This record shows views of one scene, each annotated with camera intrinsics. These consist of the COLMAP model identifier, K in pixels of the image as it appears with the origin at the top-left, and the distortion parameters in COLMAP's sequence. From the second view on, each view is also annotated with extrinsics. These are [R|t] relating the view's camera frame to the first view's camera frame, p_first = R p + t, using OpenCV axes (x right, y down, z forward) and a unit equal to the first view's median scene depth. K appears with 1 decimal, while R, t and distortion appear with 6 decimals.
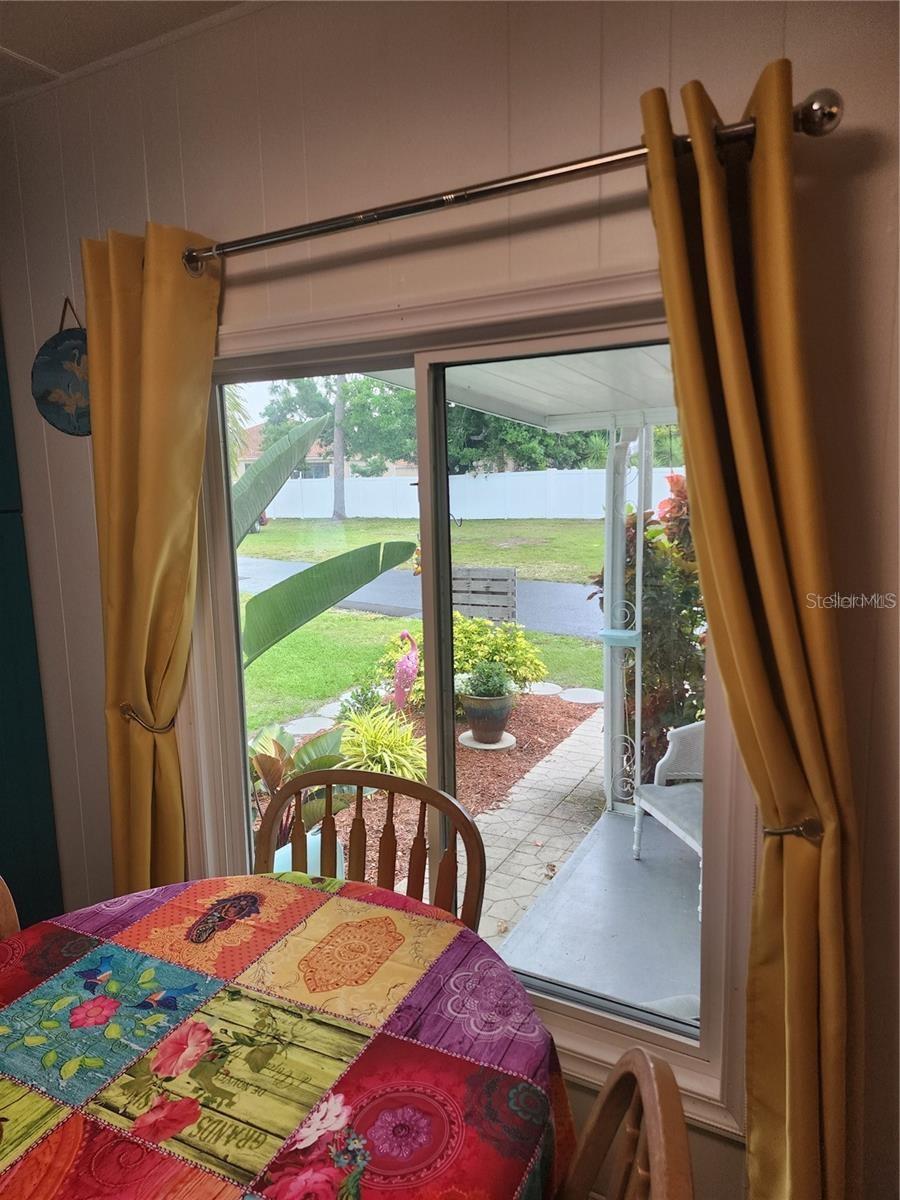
lens RADIAL K [[798.0, 0, 451.7], [0, 798.0, 595.5], [0, 0, 1]] dist [0.066543, -0.053759]
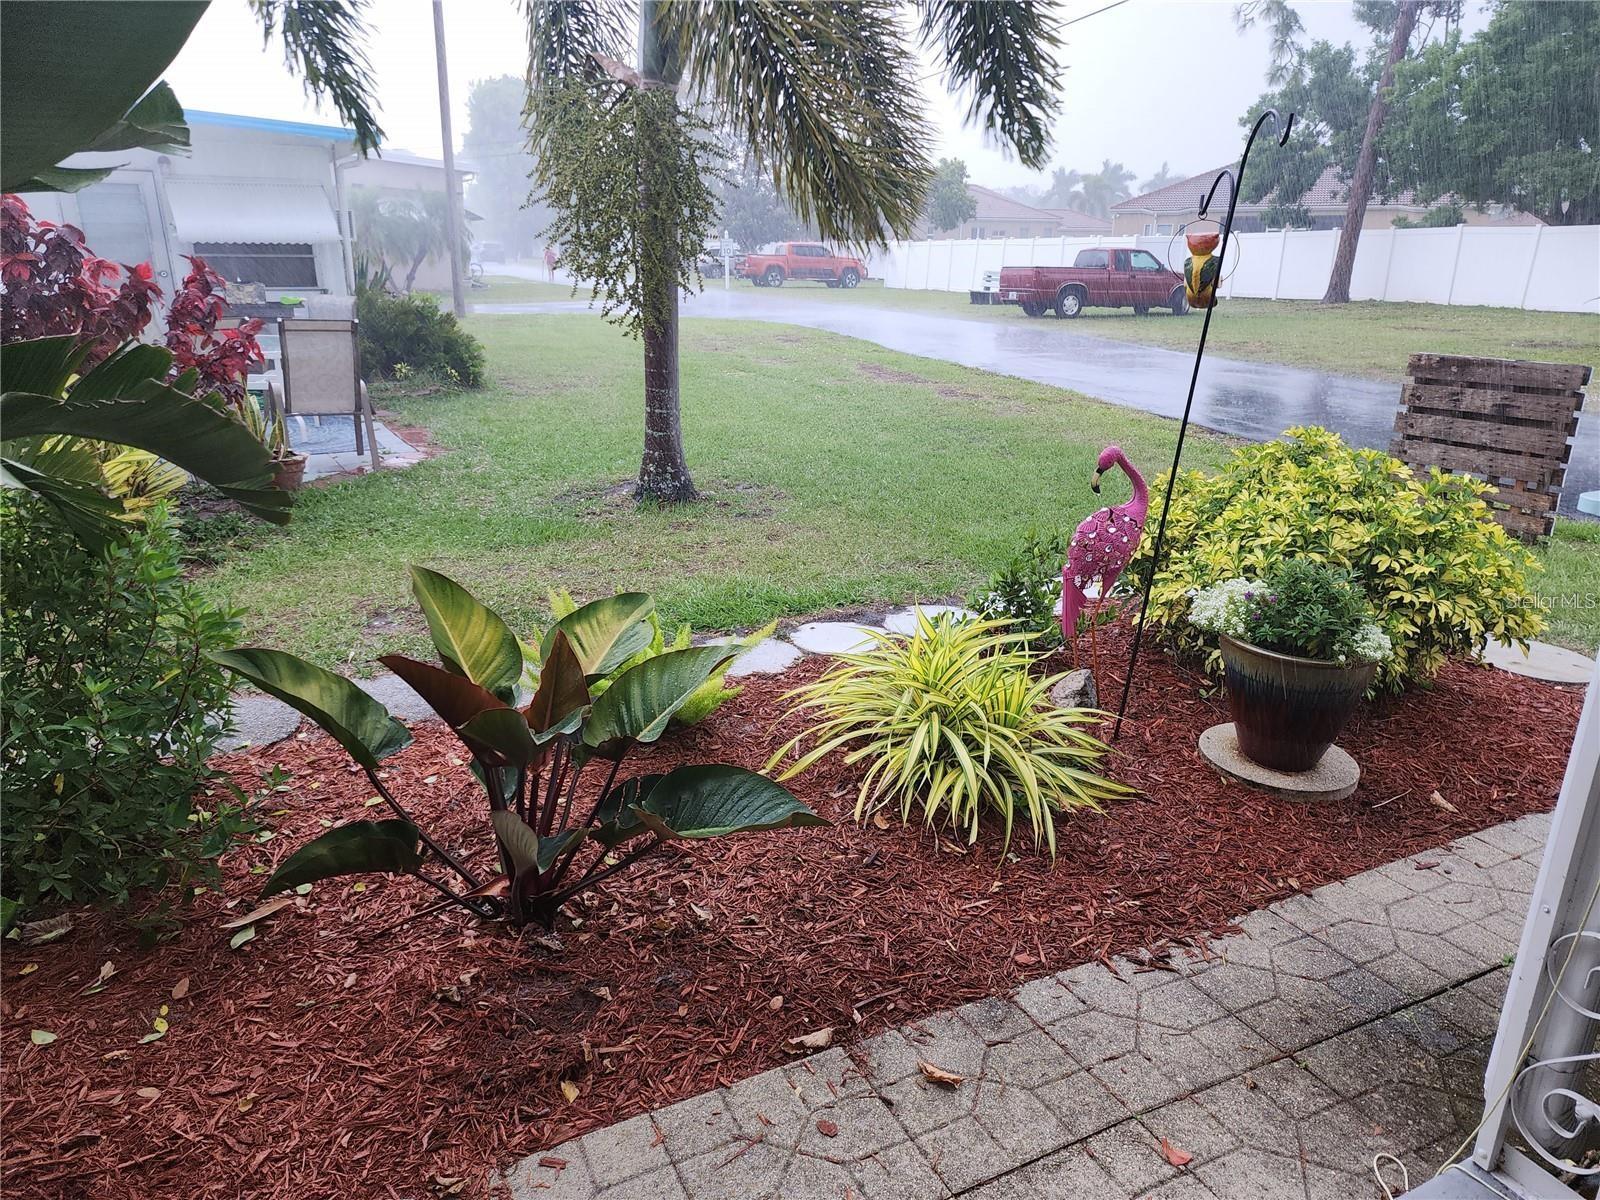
lens RADIAL K [[1064.1, 0, 799.9], [0, 1064.1, 610.6], [0, 0, 1]] dist [0.066543, -0.053759]
pose [[0.808501, 0.197217, -0.554465, 0.132254], [-0.099678, 0.974454, 0.201254, 0.027210], [0.579992, -0.107446, 0.807505, 0.443365]]
